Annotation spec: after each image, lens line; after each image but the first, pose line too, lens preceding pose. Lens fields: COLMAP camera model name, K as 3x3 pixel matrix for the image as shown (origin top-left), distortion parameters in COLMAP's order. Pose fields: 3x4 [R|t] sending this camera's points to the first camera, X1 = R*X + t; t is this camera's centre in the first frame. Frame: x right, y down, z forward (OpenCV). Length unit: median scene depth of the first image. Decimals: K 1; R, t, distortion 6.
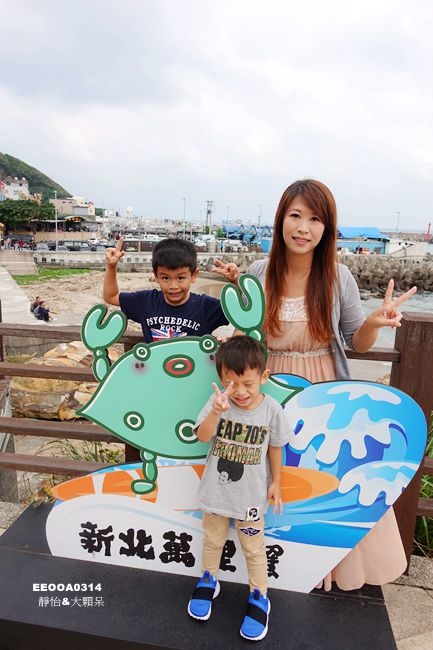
lens RADIAL K [[447.9, 0, 216.5], [0, 447.9, 325.0], [0, 0, 1]] dist [-0.004239, 0.005305]
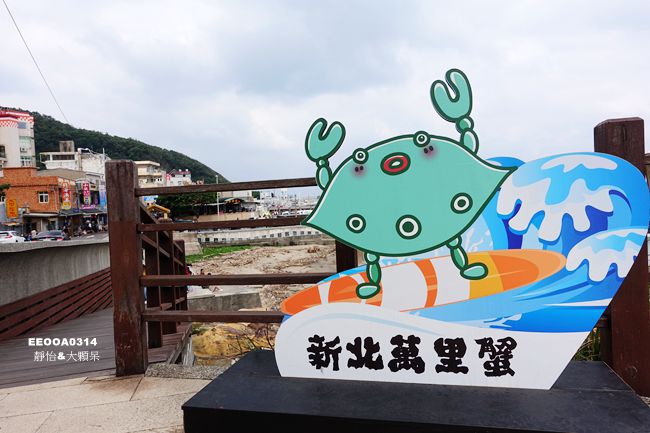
lens RADIAL K [[447.9, 0, 325.0], [0, 447.9, 216.5], [0, 0, 1]] dist [-0.004239, 0.005305]
pose [[0.991620, -0.082673, -0.099271, -0.139926], [0.063329, 0.980838, -0.184246, 0.364434], [0.112601, 0.176415, 0.977854, -0.059129]]
